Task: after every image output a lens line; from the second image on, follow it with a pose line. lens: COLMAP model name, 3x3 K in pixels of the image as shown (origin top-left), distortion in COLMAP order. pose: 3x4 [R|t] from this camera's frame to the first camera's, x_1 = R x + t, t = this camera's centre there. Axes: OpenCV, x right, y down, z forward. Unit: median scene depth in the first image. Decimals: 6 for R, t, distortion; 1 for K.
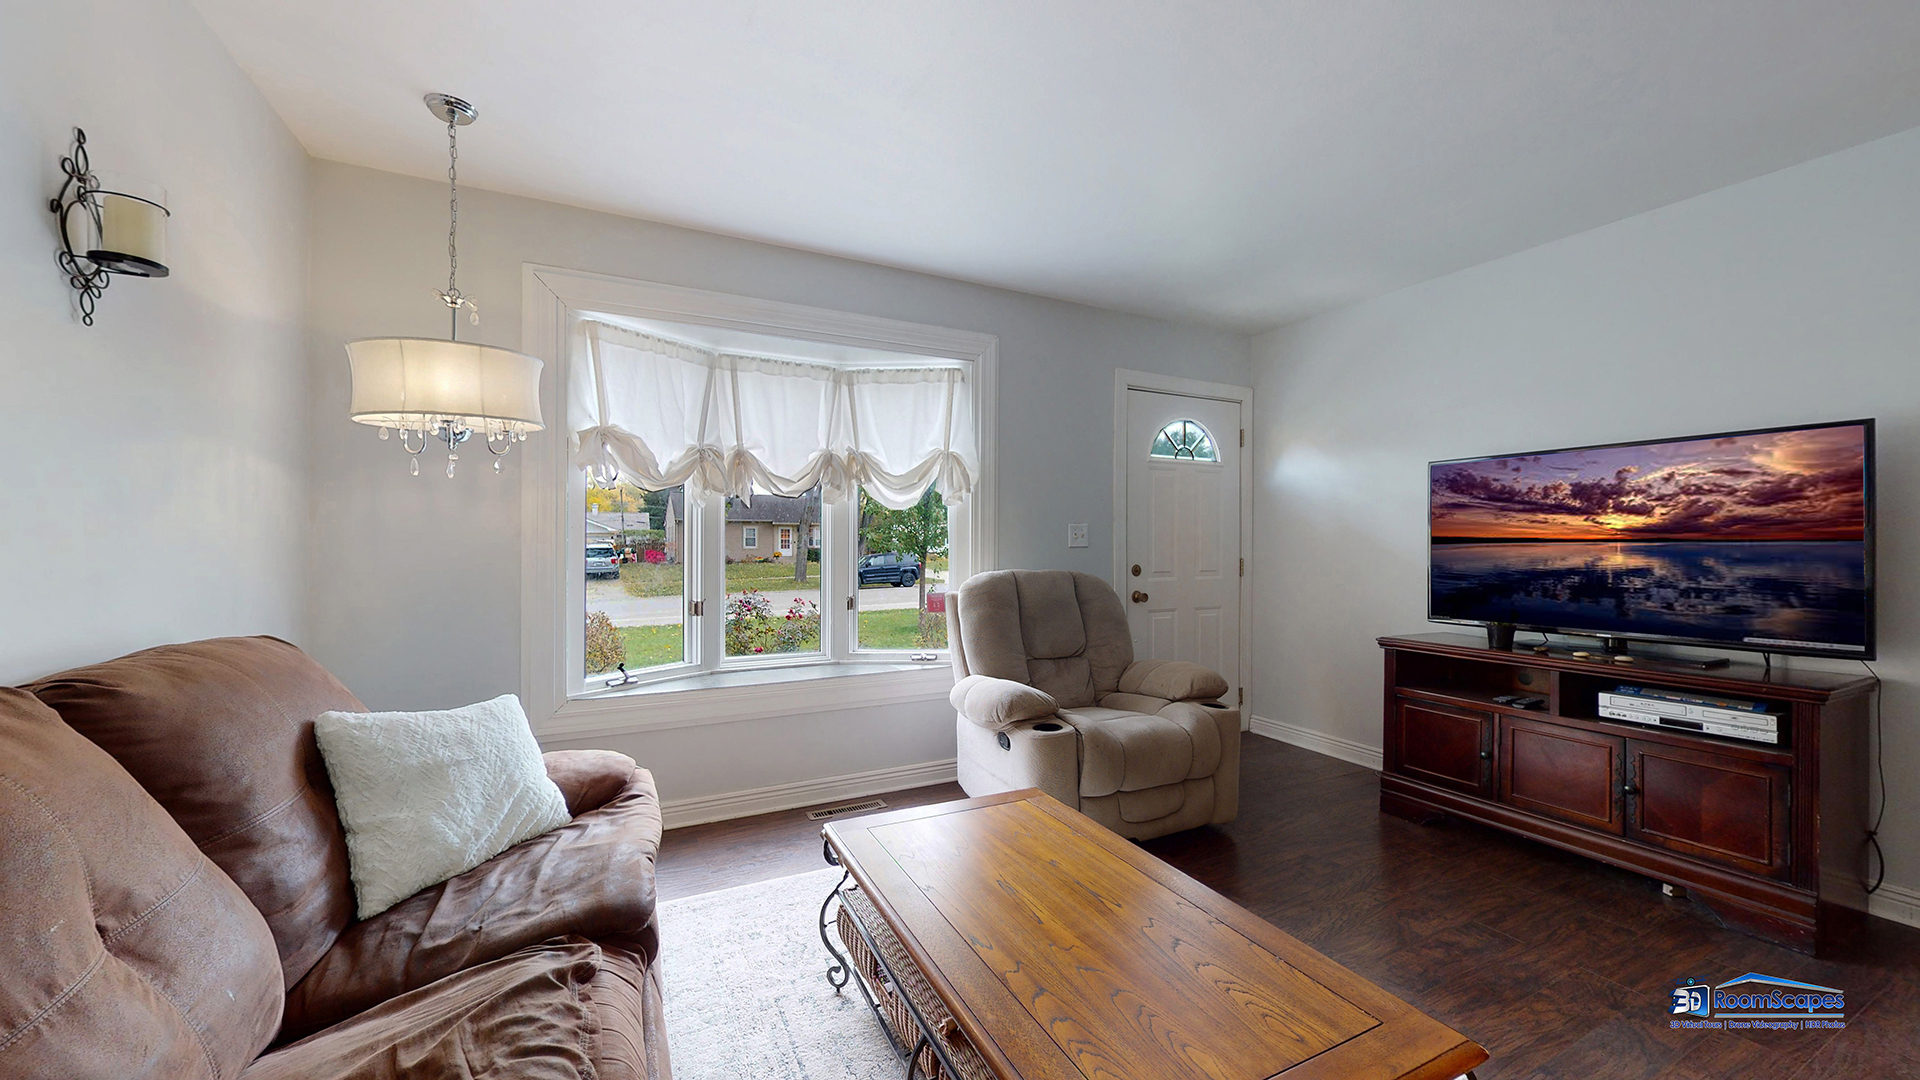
lens RADIAL K [[708.6, 0, 960.0], [0, 708.6, 540.0], [0, 0, 1]] dist [-0.000676, -0.000048]
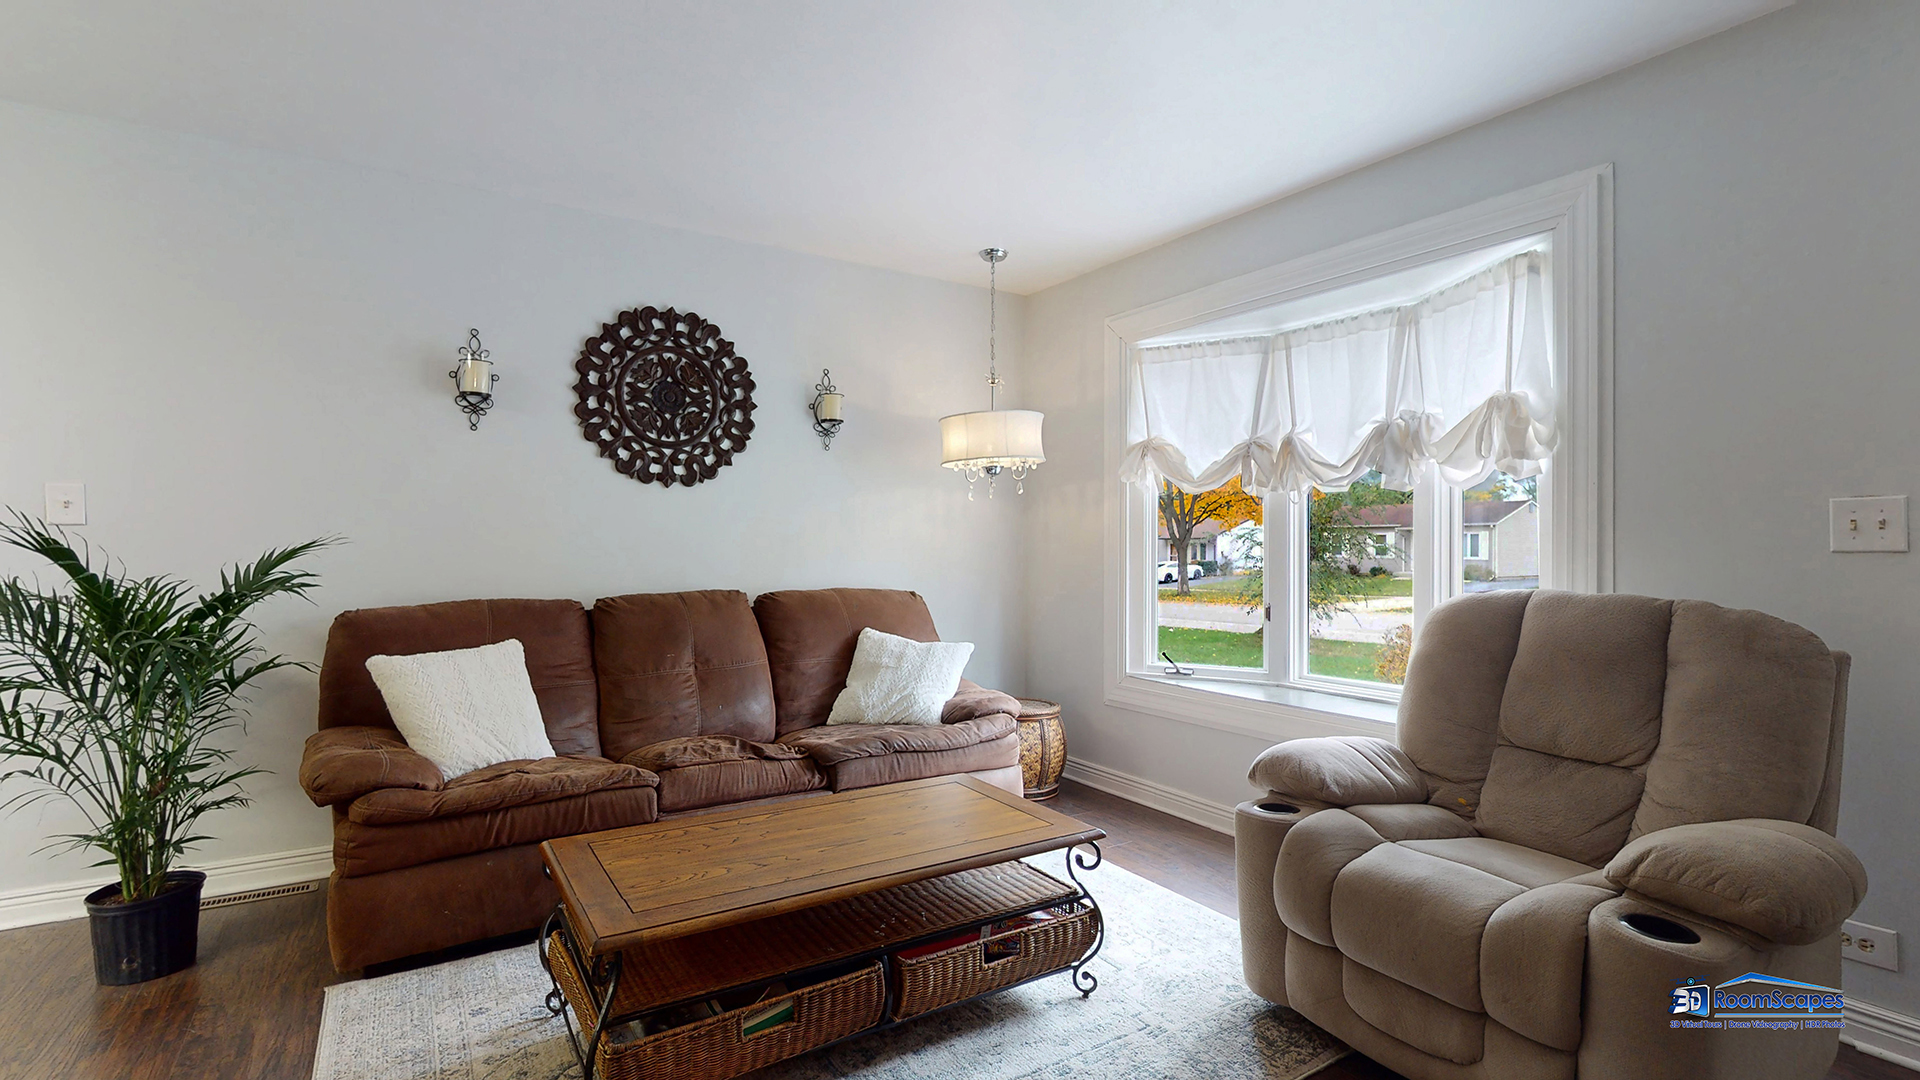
lens RADIAL K [[867.8, 0, 936.0], [0, 867.8, 537.8], [0, 0, 1]] dist [-0.001098, -0.000106]
pose [[0.097138, -0.008302, -0.995236, 0.731646], [0.000593, 0.999966, -0.008284, 0.006809], [0.995271, 0.000215, 0.097140, 0.462328]]
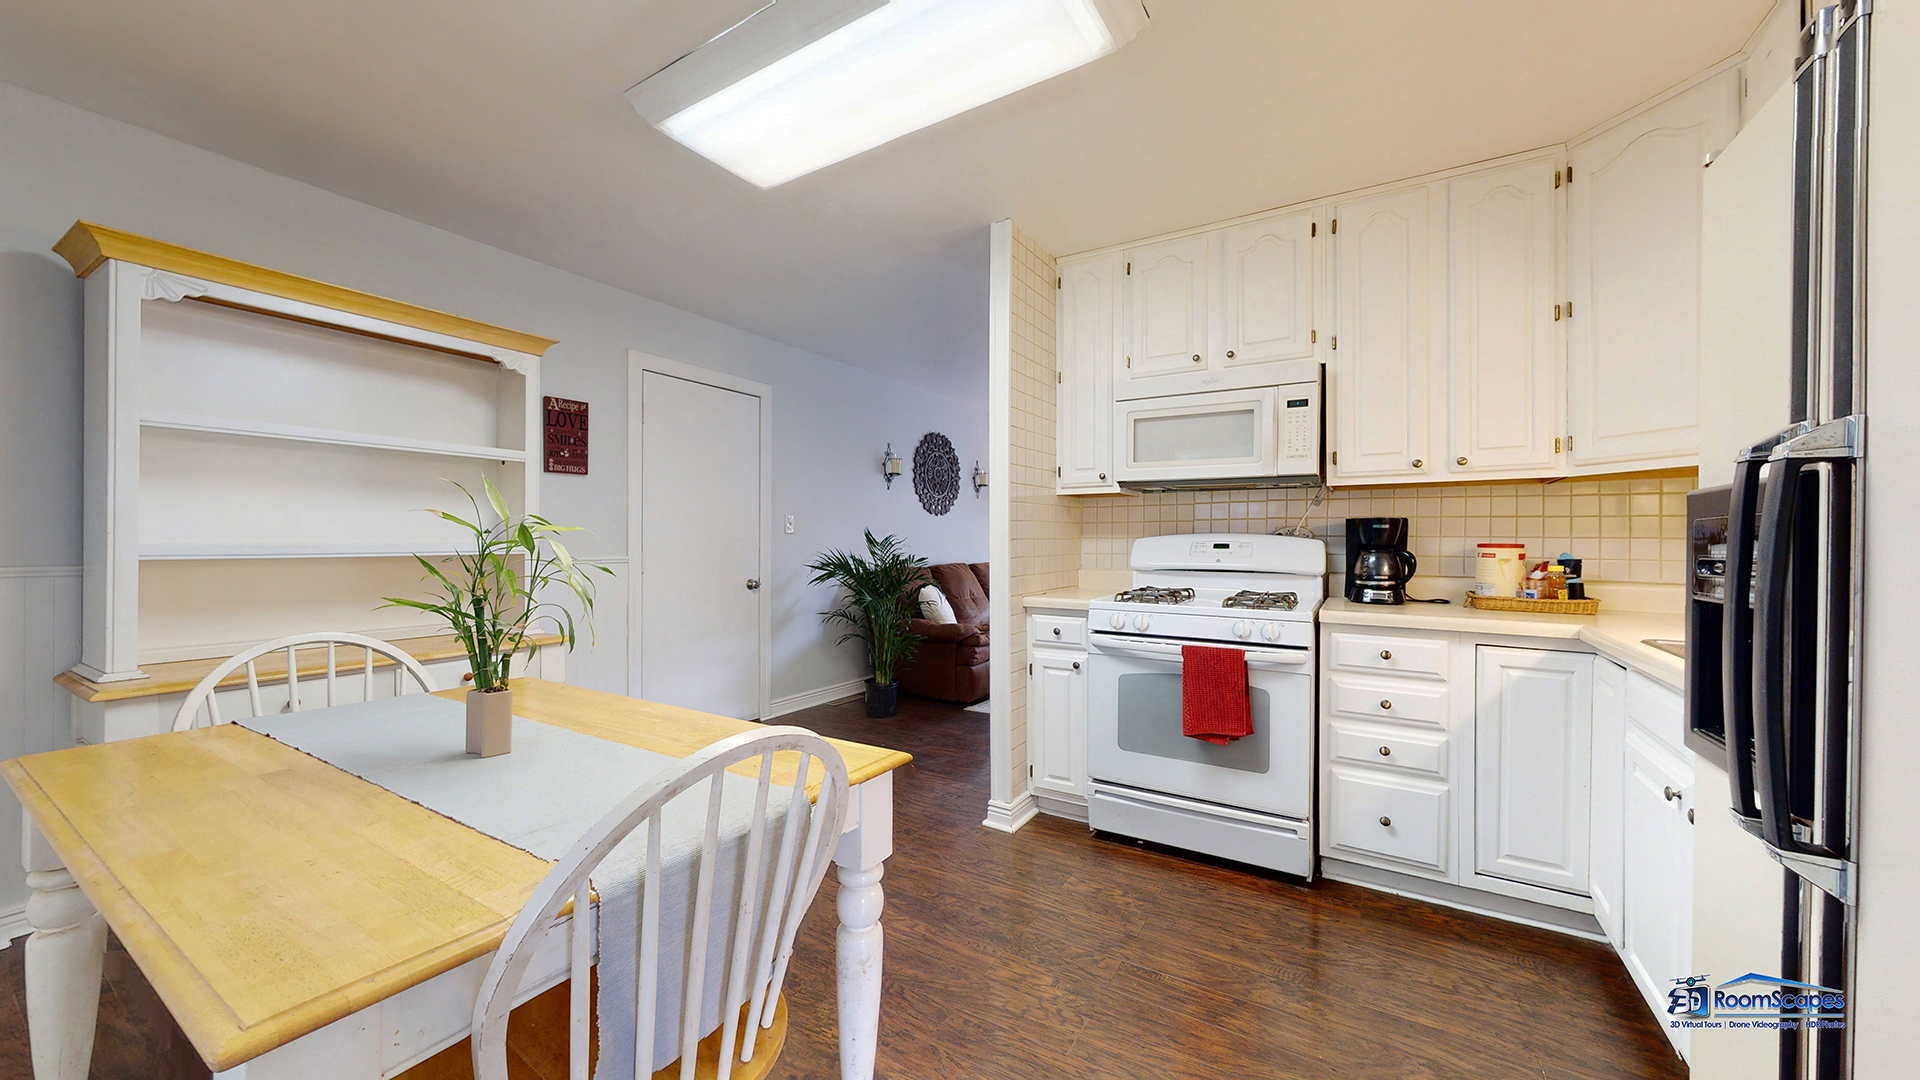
lens RADIAL K [[677.1, 0, 960.0], [0, 677.1, 540.0], [0, 0, 1]] dist [-0.000077, -0.000052]
pose [[0.545783, 0.001944, -0.837925, 1.231722], [-0.002274, 0.999997, 0.000839, 0.000281], [0.837924, 0.001448, 0.545785, -0.775896]]
